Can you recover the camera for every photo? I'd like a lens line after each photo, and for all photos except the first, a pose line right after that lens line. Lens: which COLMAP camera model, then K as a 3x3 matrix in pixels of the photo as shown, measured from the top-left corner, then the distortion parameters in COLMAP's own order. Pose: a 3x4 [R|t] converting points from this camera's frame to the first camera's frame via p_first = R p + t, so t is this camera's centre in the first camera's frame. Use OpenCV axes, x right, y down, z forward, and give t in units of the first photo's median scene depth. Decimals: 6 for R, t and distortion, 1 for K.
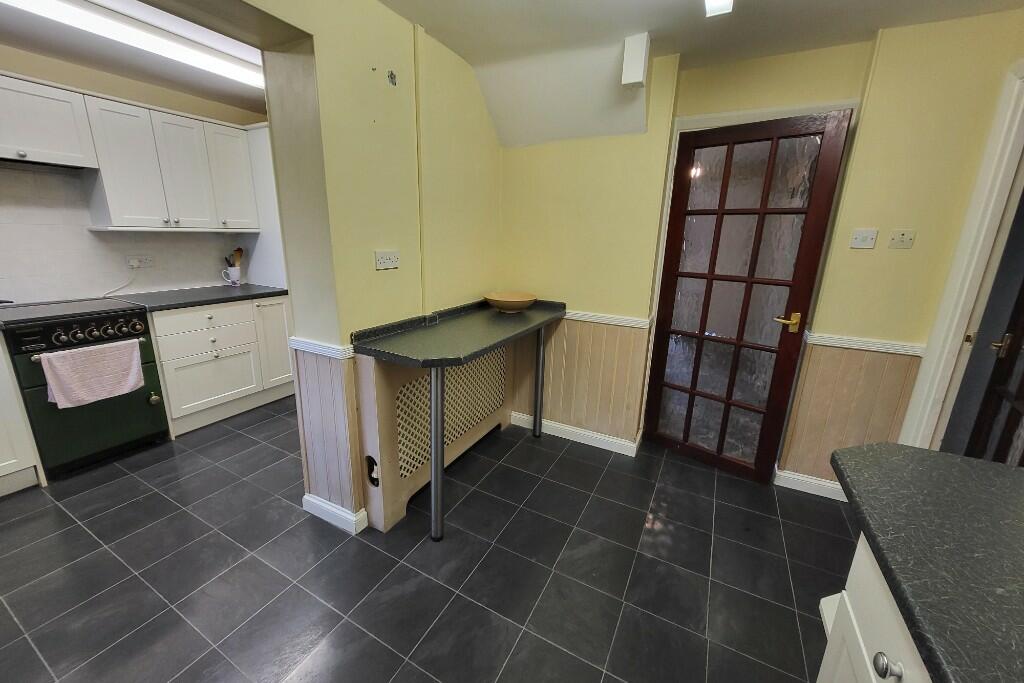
lens RADIAL K [[398.9, 0, 503.4], [0, 398.9, 335.6], [0, 0, 1]] dist [0.007827, -0.000023]
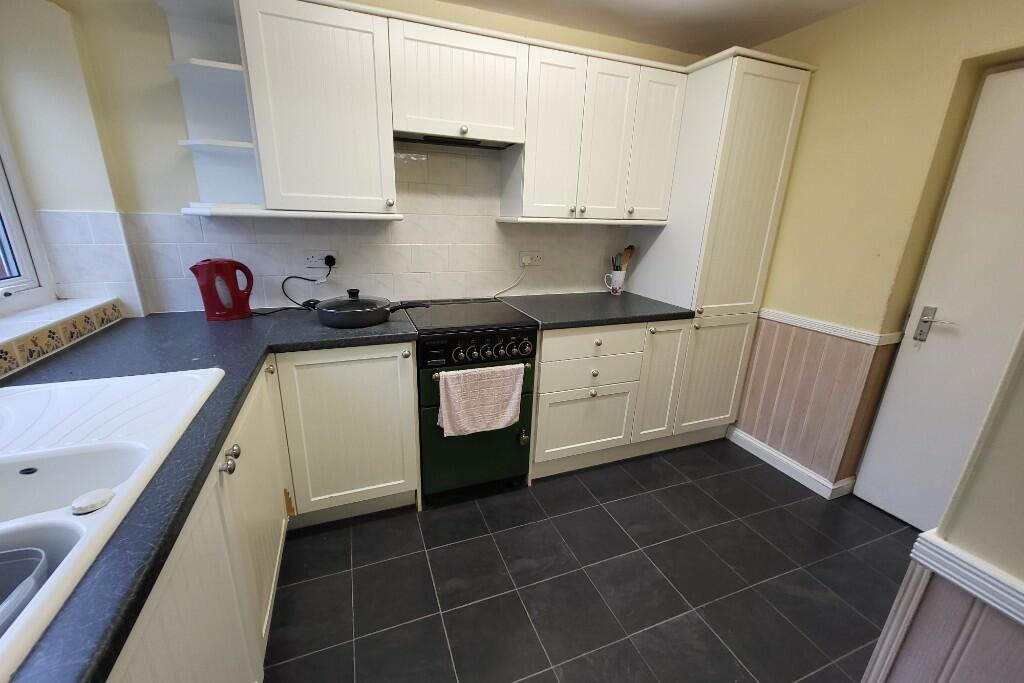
lens RADIAL K [[398.9, 0, 503.4], [0, 398.9, 335.6], [0, 0, 1]] dist [0.007827, -0.000023]
pose [[0.762628, 0.183363, -0.620304, -0.468250], [-0.170859, 0.982024, 0.080227, -0.097737], [0.623864, 0.044801, 0.780248, 0.369562]]
